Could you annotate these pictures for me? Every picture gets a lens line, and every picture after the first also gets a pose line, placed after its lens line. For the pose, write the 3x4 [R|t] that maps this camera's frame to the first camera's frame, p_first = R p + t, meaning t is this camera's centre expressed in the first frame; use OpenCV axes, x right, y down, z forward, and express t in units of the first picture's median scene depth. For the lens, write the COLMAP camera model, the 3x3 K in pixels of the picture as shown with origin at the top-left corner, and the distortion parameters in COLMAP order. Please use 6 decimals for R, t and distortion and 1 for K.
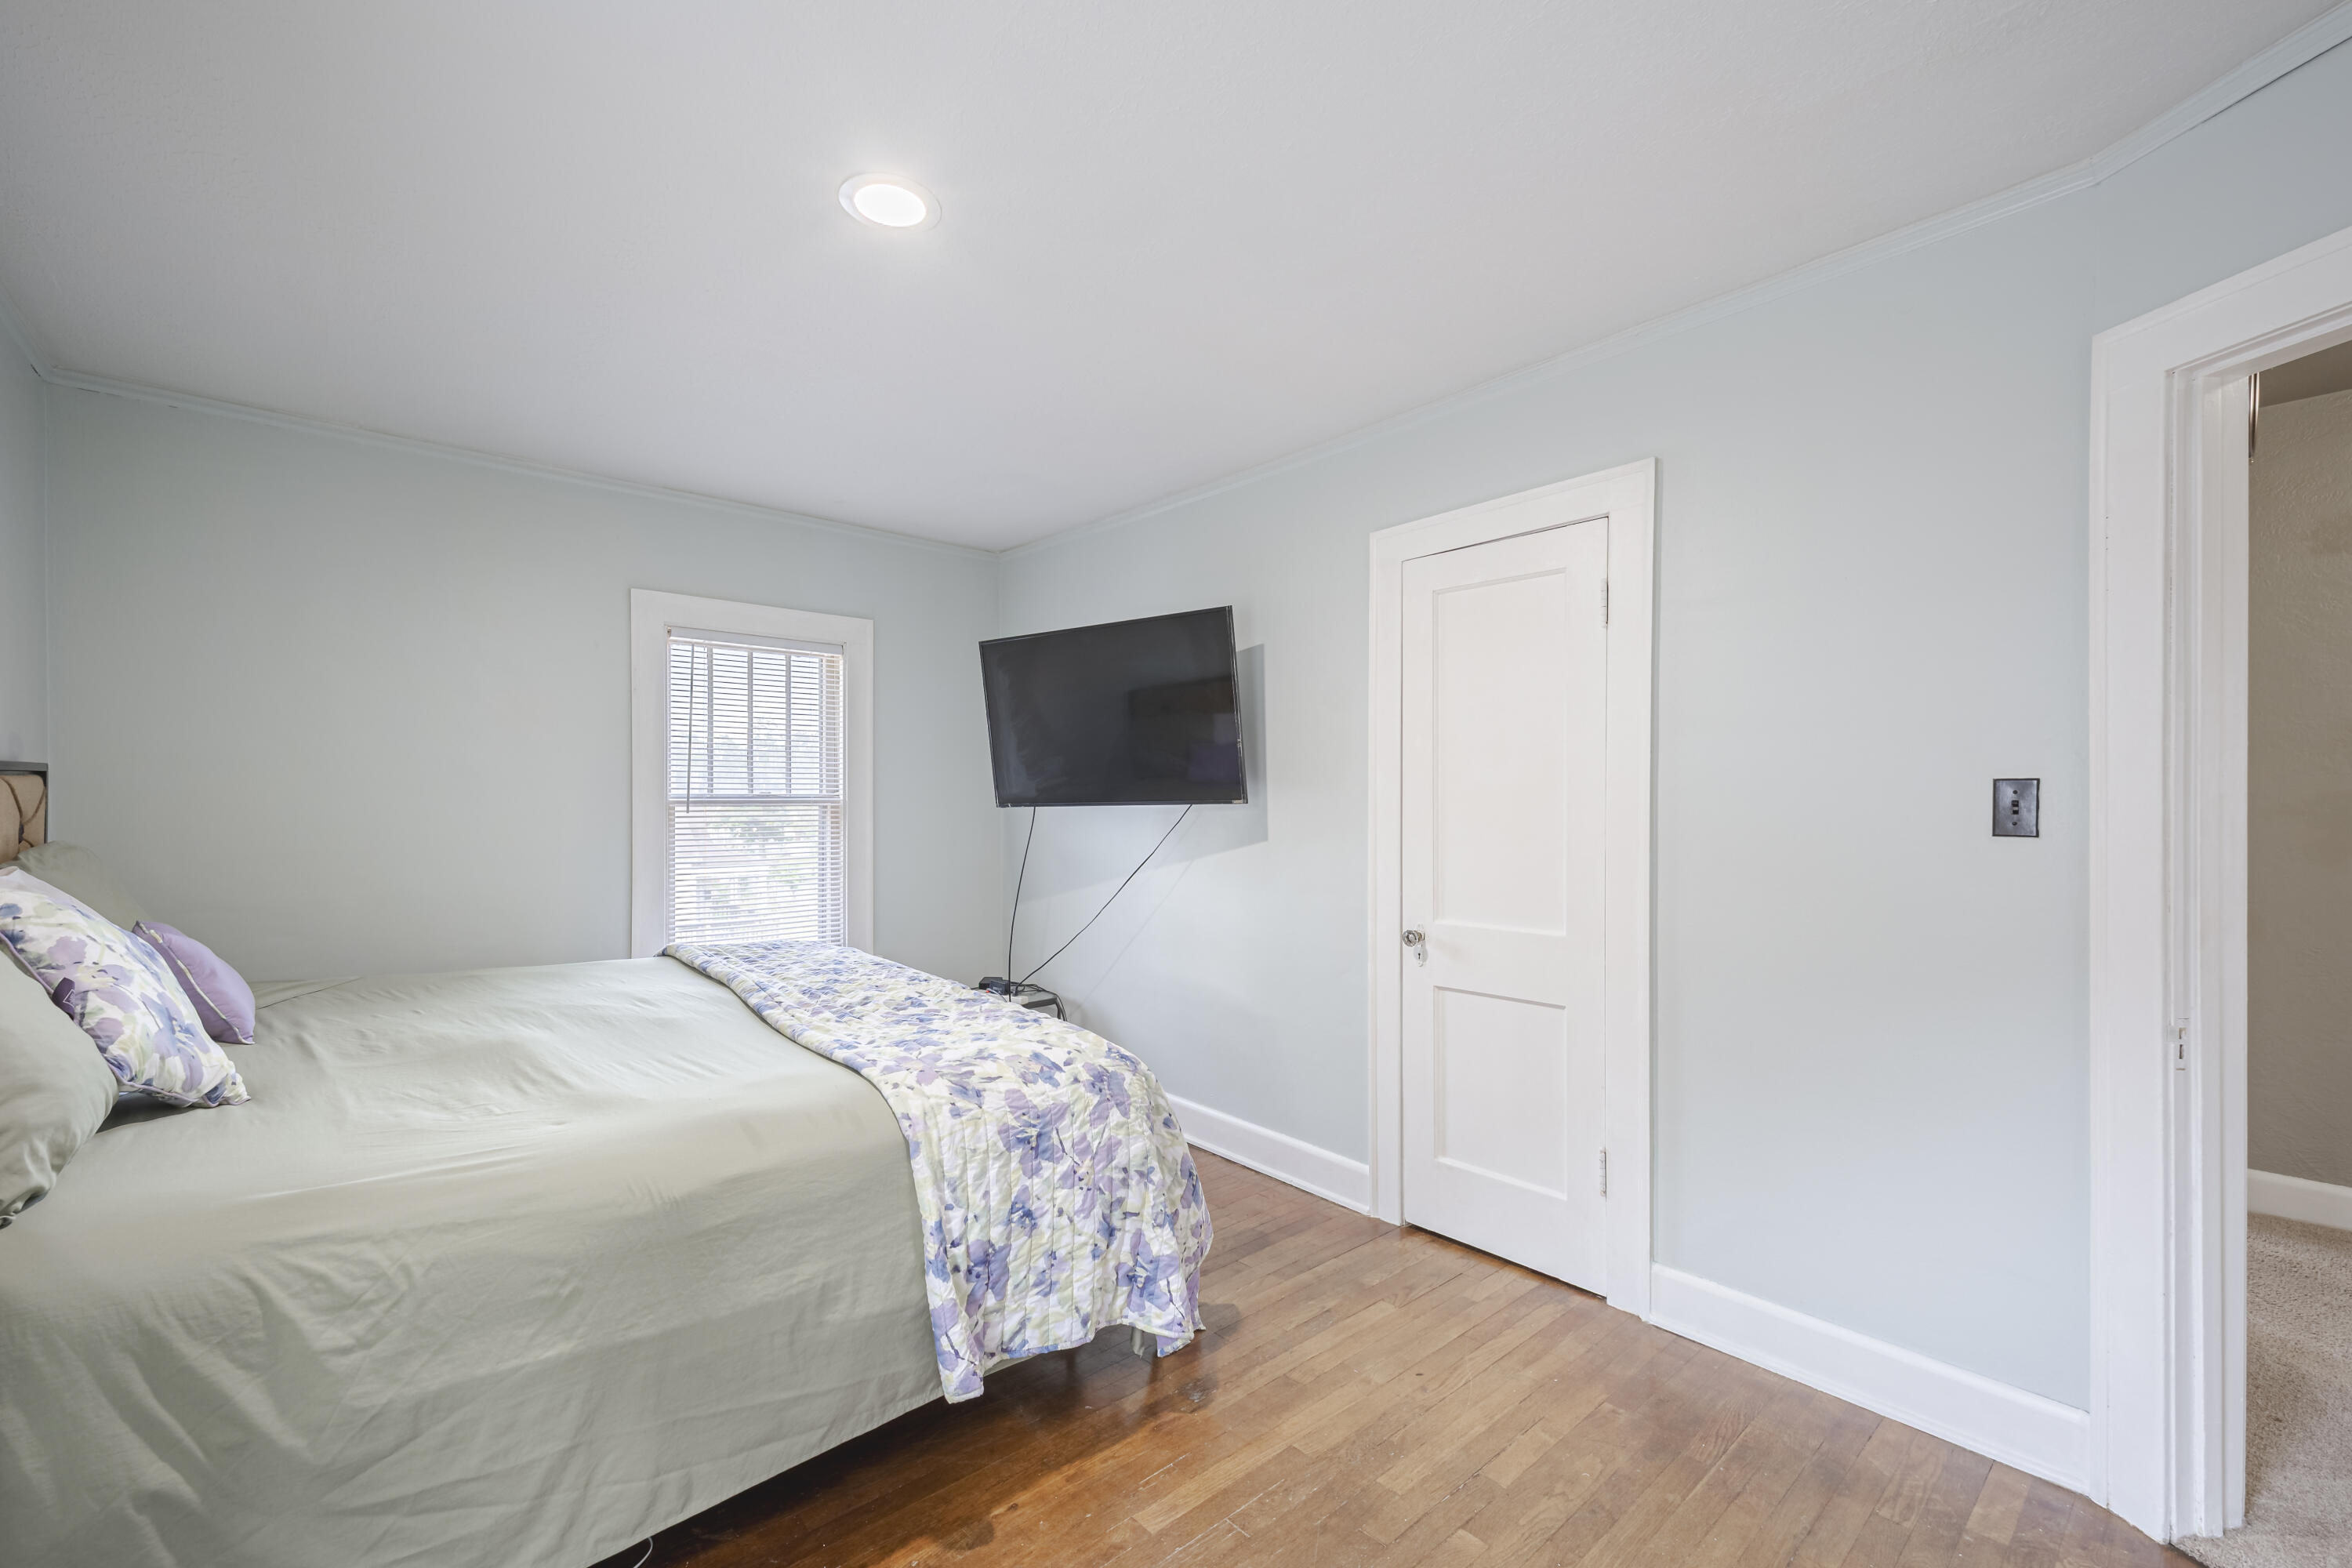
lens RADIAL K [[986.4, 0, 1176.0], [0, 986.4, 784.0], [0, 0, 1]] dist [0.000003, -0.000250]
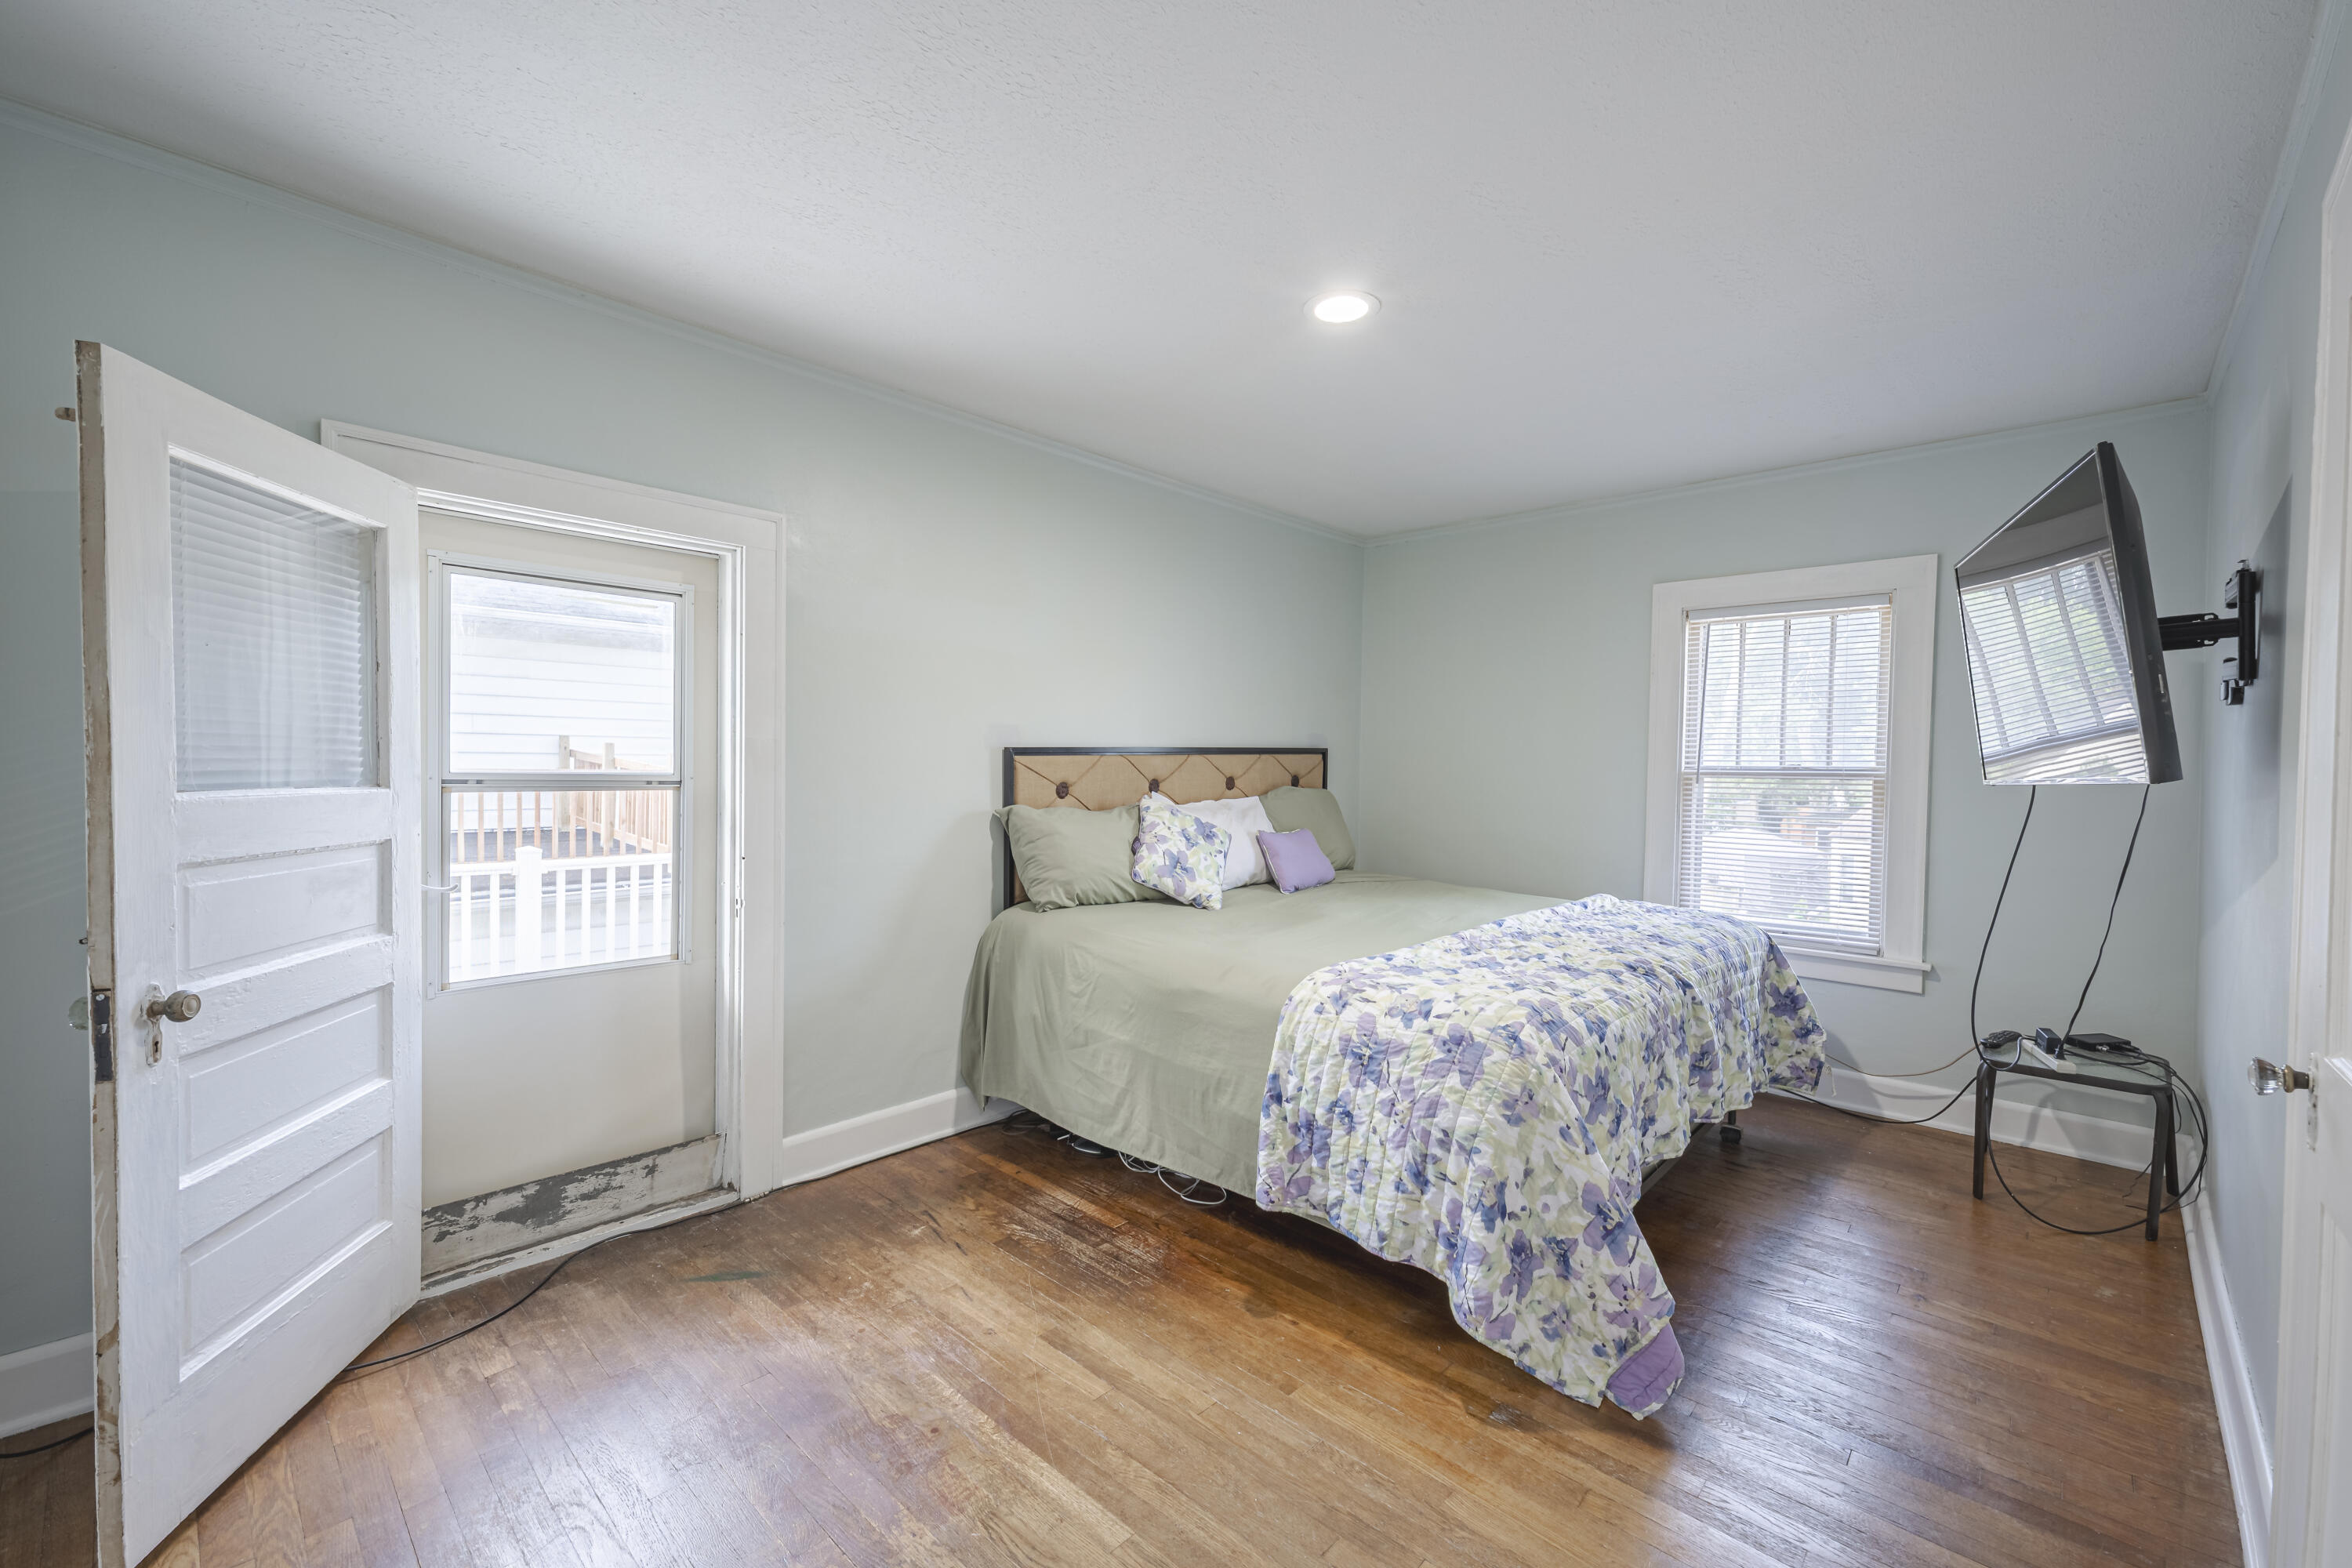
lens RADIAL K [[959.8, 0, 1177.2], [0, 959.8, 787.6], [0, 0, 1]] dist [0.005501, -0.000093]
pose [[0.090143, 0.024316, -0.995632, 0.949686], [-0.000210, 0.999702, 0.024396, 0.014543], [0.995929, -0.001990, 0.090122, 0.677004]]
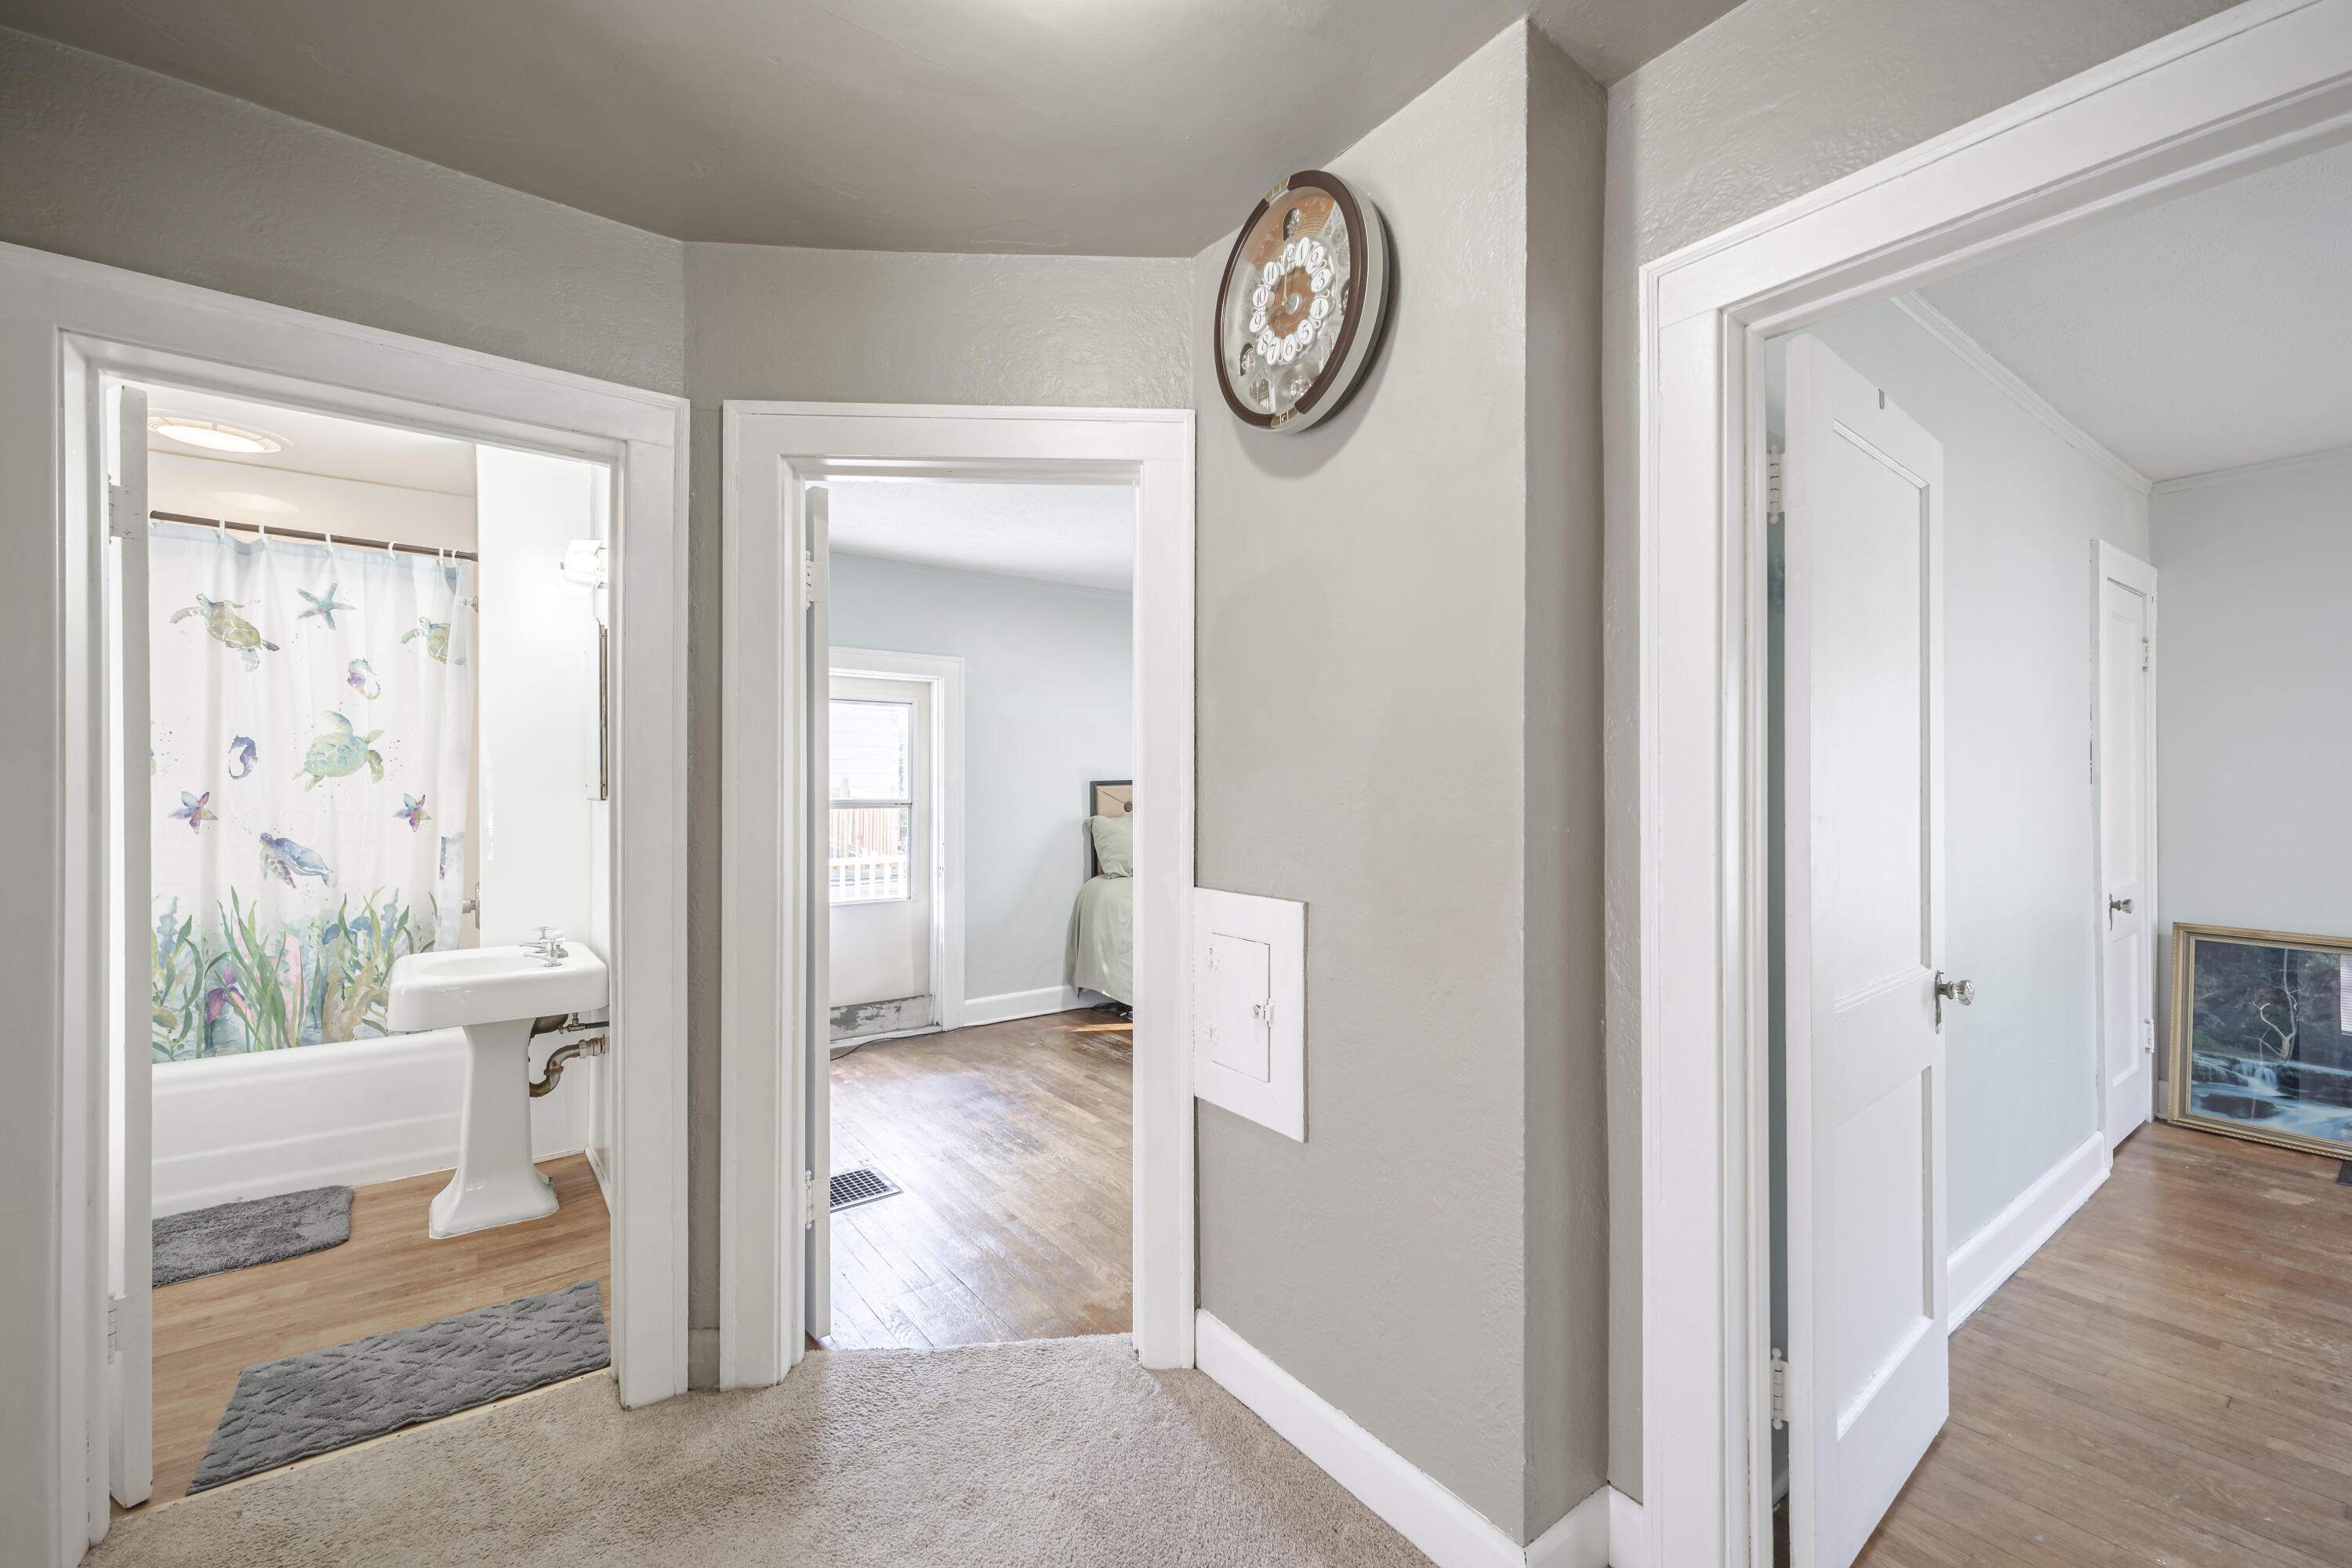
lens RADIAL K [[946.4, 0, 1173.8], [0, 946.4, 788.8], [0, 0, 1]] dist [0.000581, -0.000466]
pose [[-0.090385, -0.000766, -0.995907, 2.001632], [0.012857, 0.999915, -0.001936, 0.015756], [0.995824, -0.012979, -0.090367, 1.029289]]
